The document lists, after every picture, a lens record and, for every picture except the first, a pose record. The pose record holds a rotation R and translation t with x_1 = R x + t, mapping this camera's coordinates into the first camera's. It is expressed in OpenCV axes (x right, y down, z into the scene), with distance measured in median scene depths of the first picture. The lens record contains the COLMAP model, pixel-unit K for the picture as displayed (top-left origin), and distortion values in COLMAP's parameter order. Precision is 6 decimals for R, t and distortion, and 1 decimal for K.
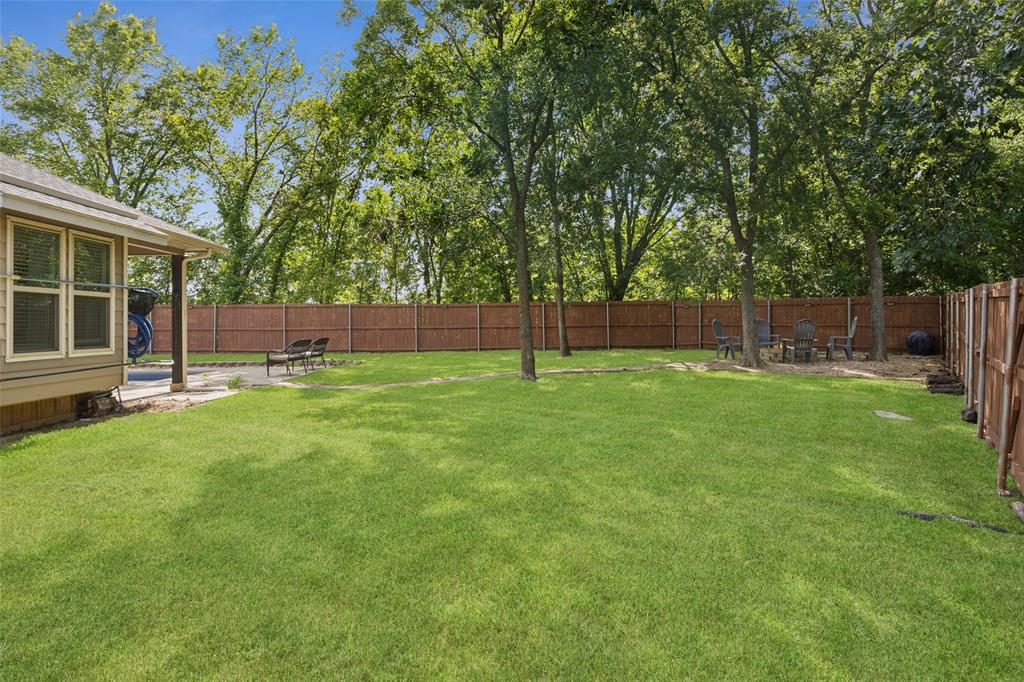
lens RADIAL K [[579.7, 0, 514.3], [0, 579.7, 332.0], [0, 0, 1]] dist [0.002047, 0.000472]
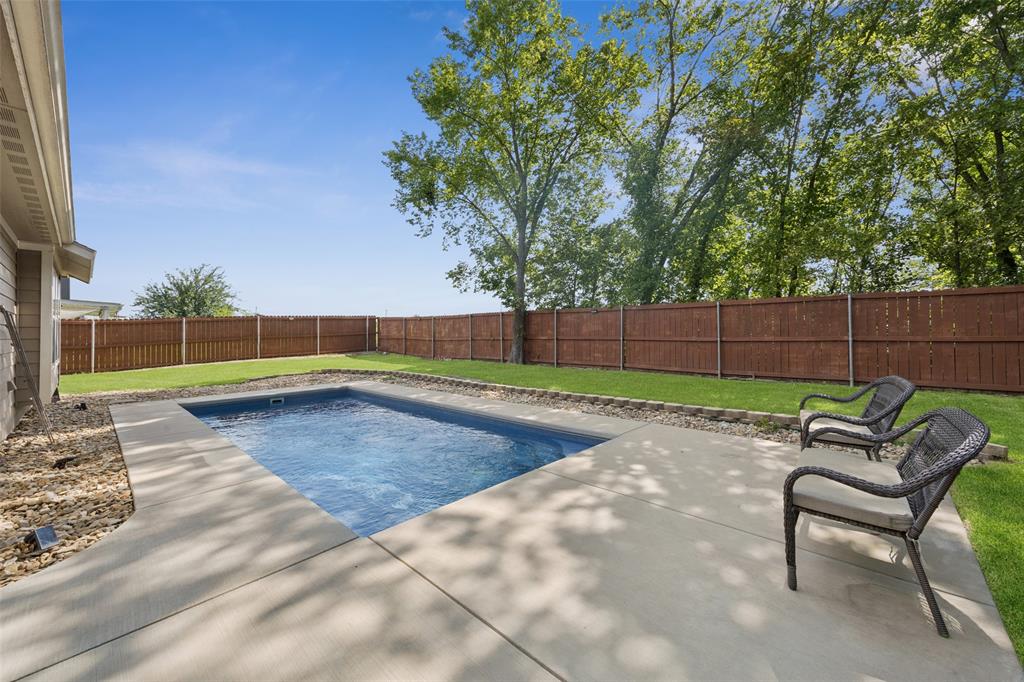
lens RADIAL K [[392.8, 0, 511.3], [0, 392.8, 334.7], [0, 0, 1]] dist [-0.000935, 0.000032]
pose [[0.726830, 0.004299, -0.686803, -0.257686], [-0.003008, 0.999991, 0.003076, -0.011061], [0.686810, -0.000170, 0.726837, 0.505936]]
